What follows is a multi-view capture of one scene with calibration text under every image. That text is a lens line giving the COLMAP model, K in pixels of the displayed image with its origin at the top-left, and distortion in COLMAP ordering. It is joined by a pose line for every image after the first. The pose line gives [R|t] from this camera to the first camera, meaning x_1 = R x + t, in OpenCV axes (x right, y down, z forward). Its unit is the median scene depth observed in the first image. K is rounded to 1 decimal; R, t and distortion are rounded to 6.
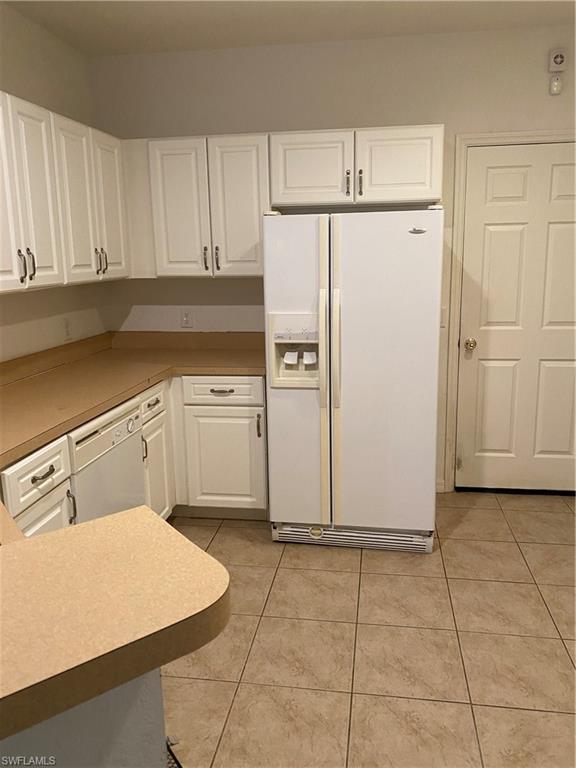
lens RADIAL K [[588.6, 0, 285.3], [0, 588.6, 382.9], [0, 0, 1]] dist [-0.010133, -0.012388]
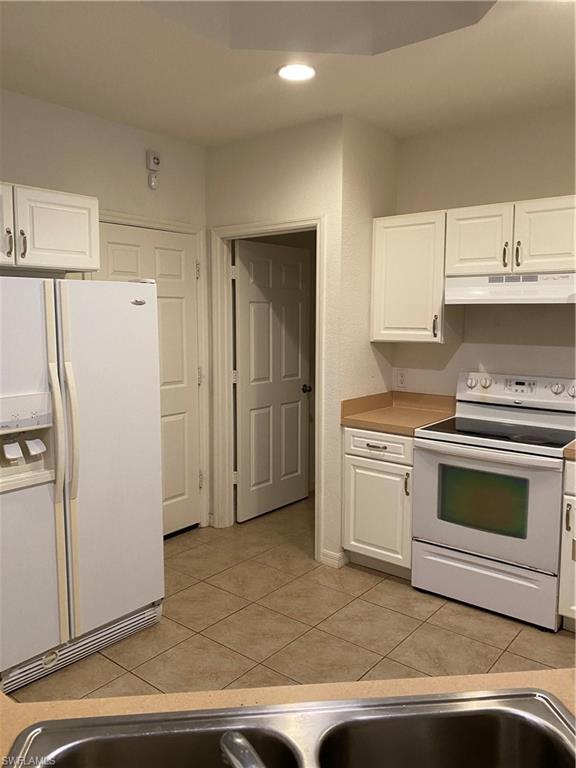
lens RADIAL K [[588.6, 0, 285.3], [0, 588.6, 383.7], [0, 0, 1]] dist [-0.010133, -0.012388]
pose [[0.498318, -0.084236, 0.862893, -0.464689], [0.183098, 0.983046, -0.009773, -0.054775], [-0.847440, 0.162864, 0.505293, 0.259309]]
